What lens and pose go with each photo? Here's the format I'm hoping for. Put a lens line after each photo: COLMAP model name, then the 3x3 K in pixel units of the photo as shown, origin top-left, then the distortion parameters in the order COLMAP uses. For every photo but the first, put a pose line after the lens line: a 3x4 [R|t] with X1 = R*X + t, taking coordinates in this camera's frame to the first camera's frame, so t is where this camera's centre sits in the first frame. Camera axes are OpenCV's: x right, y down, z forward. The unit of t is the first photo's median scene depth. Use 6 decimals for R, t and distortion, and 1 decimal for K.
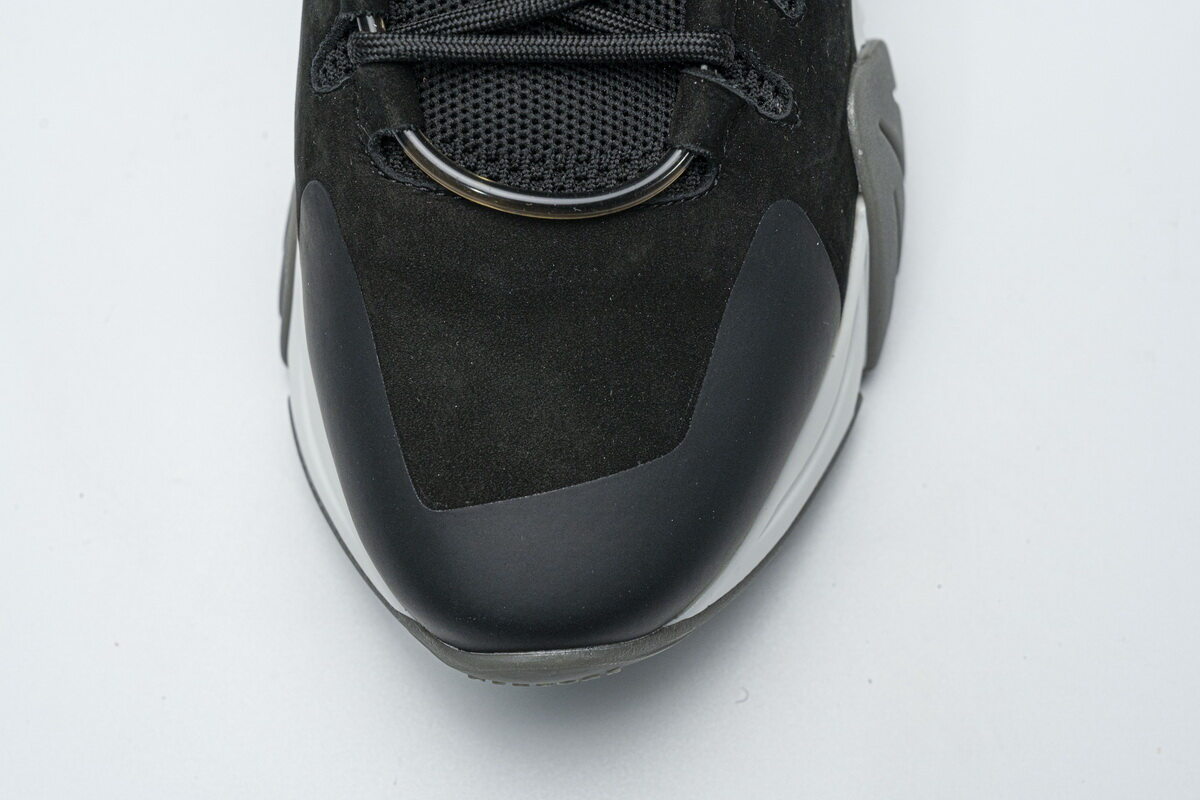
lens RADIAL K [[2442.7, 0, 599.6], [0, 2442.7, 401.7], [0, 0, 1]] dist [0.030279, 0.000000]
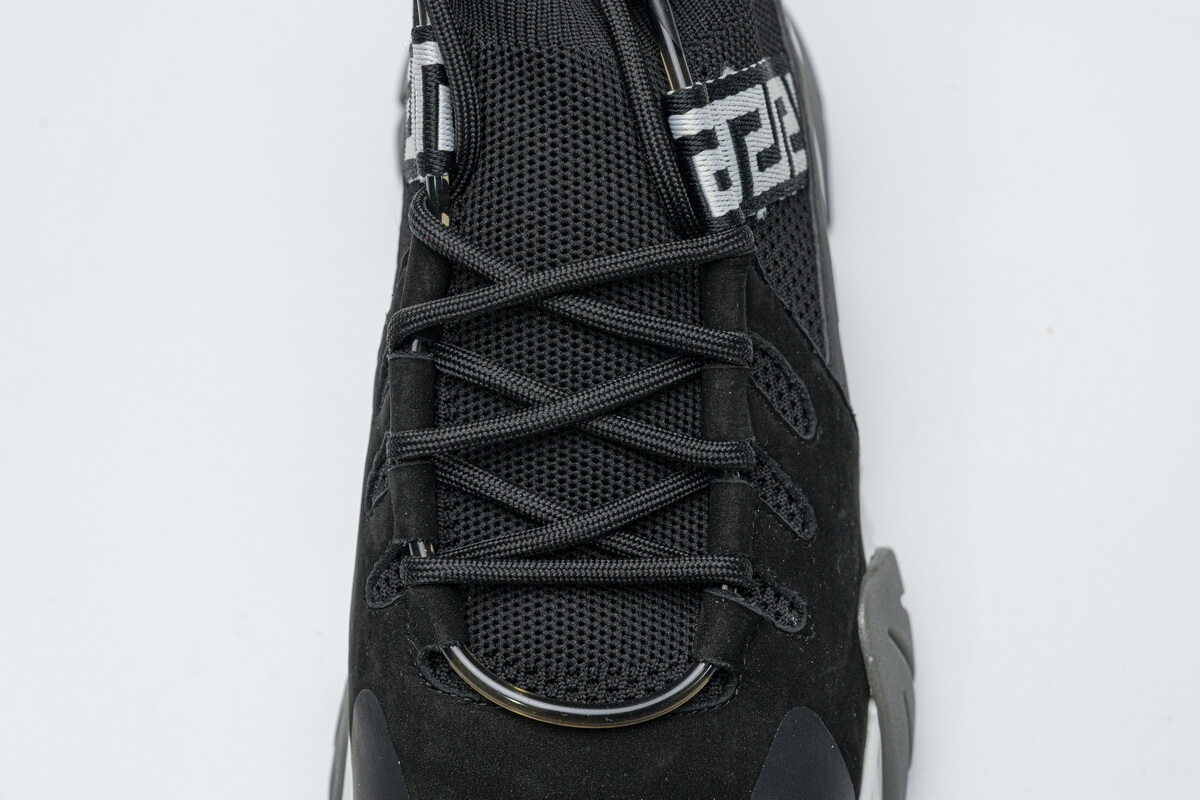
lens RADIAL K [[2442.7, 0, 609.0], [0, 2442.7, 373.1], [0, 0, 1]] dist [0.030279, 0.000000]
pose [[0.999951, -0.001580, -0.009762, 0.001669], [-0.000208, 0.983571, -0.180524, -0.033410], [0.009886, 0.180517, 0.983522, -0.093803]]
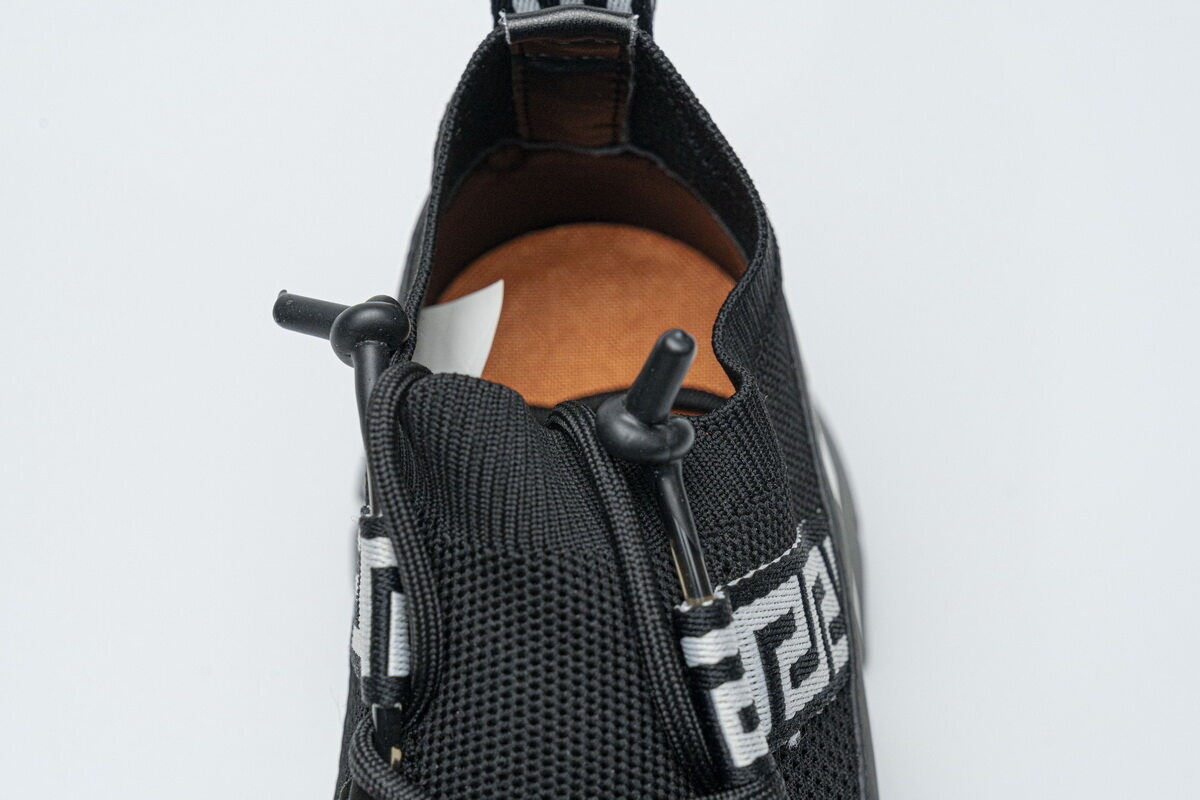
lens RADIAL K [[2442.7, 0, 588.8], [0, 2442.7, 393.0], [0, 0, 1]] dist [0.030279, 0.000000]
pose [[0.999733, 0.020164, -0.011297, -0.006809], [-0.022170, 0.974792, -0.222010, -0.233641], [0.006535, 0.222201, 0.974979, 0.098720]]
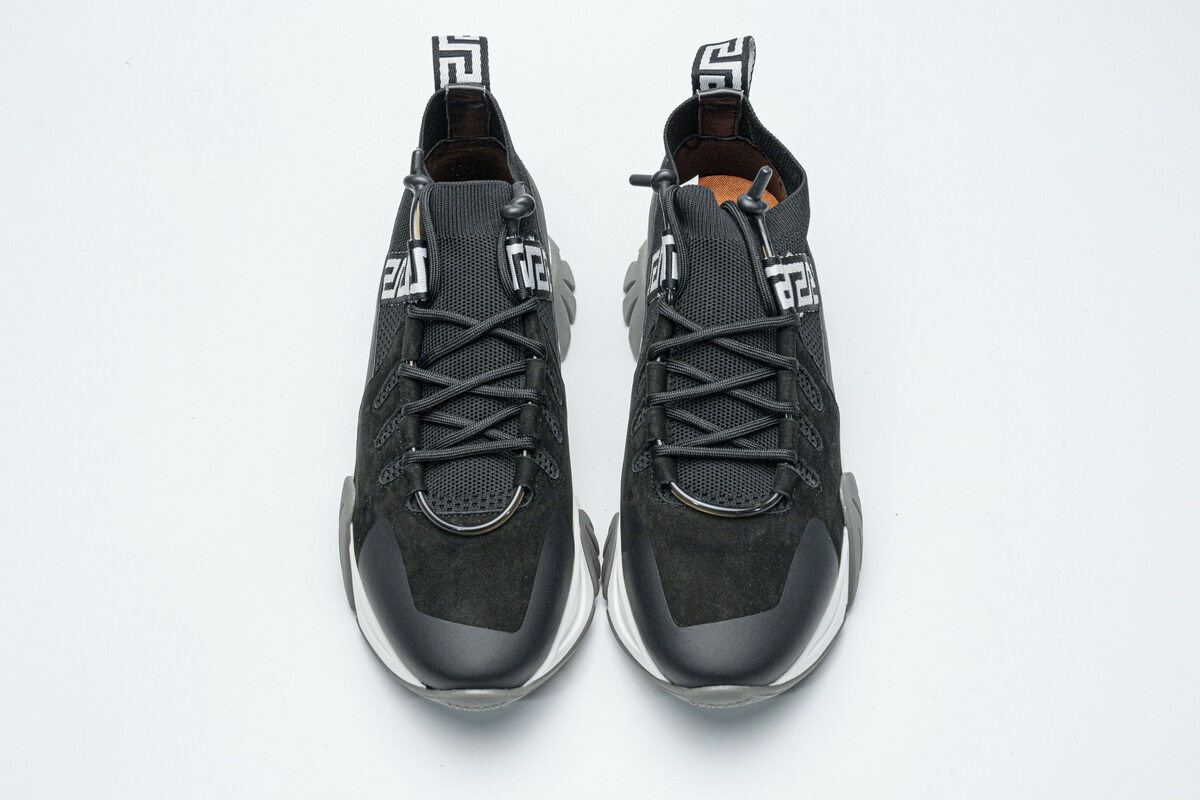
lens RADIAL K [[1706.8, 0, 596.1], [0, 1706.8, 213.1], [0, 0, 1]] dist [-0.159582, 0.000000]
pose [[0.999205, 0.026672, -0.029640, -0.112320], [-0.036560, 0.909521, -0.414047, 0.375921], [0.015915, 0.414801, 0.909773, -0.757107]]
